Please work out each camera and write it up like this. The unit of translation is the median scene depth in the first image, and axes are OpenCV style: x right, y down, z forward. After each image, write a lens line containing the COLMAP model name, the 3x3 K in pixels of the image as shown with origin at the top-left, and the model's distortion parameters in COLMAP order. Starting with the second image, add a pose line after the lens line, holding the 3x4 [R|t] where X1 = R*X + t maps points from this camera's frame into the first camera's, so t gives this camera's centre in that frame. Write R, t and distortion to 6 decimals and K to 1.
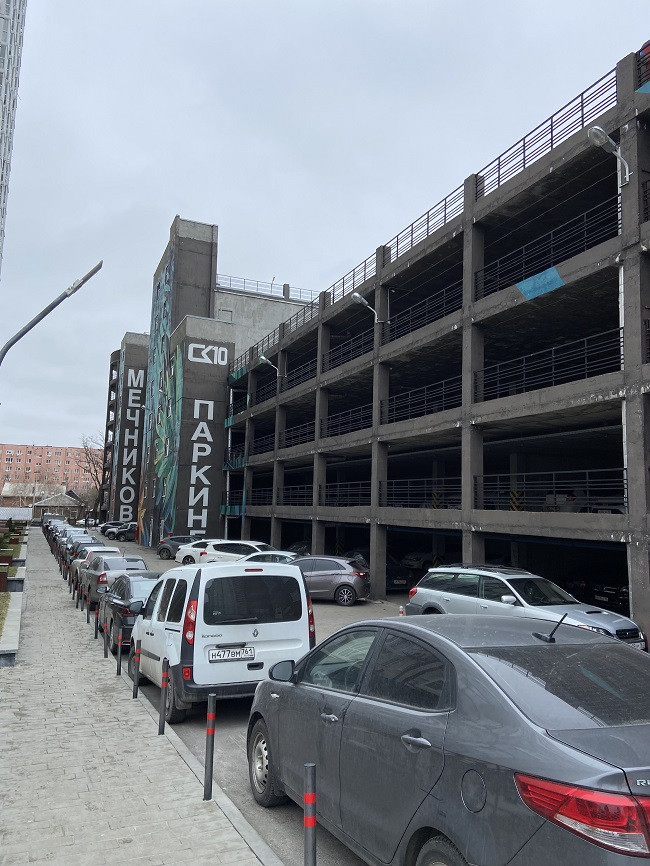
lens RADIAL K [[658.0, 0, 324.6], [0, 658.0, 433.5], [0, 0, 1]] dist [0.075773, 0.004138]
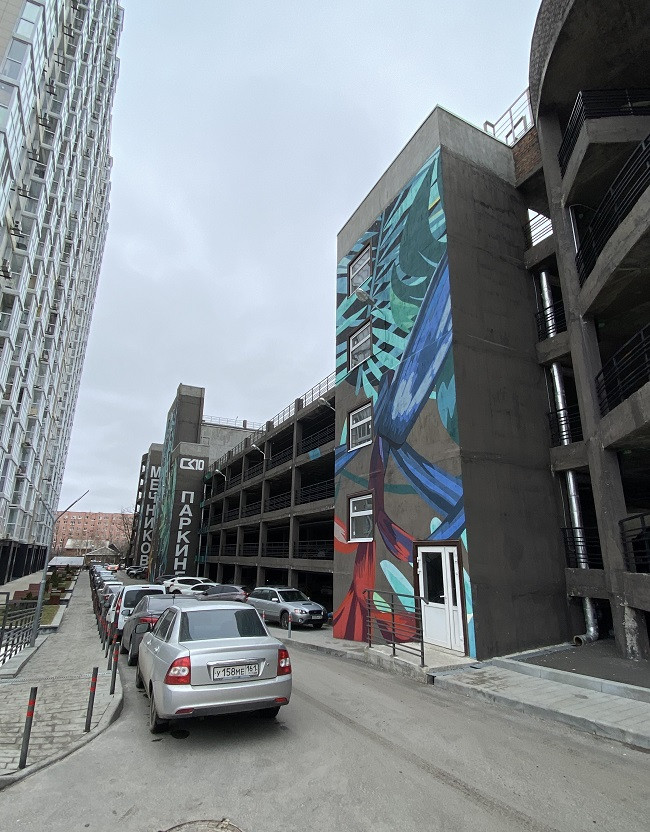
lens RADIAL K [[453.0, 0, 327.1], [0, 453.0, 417.5], [0, 0, 1]] dist [-0.002419, -0.001152]
pose [[0.998212, 0.004246, 0.059619, 0.090325], [0.006451, 0.983993, -0.178089, -0.024330], [-0.059421, 0.178155, 0.982207, -0.173243]]
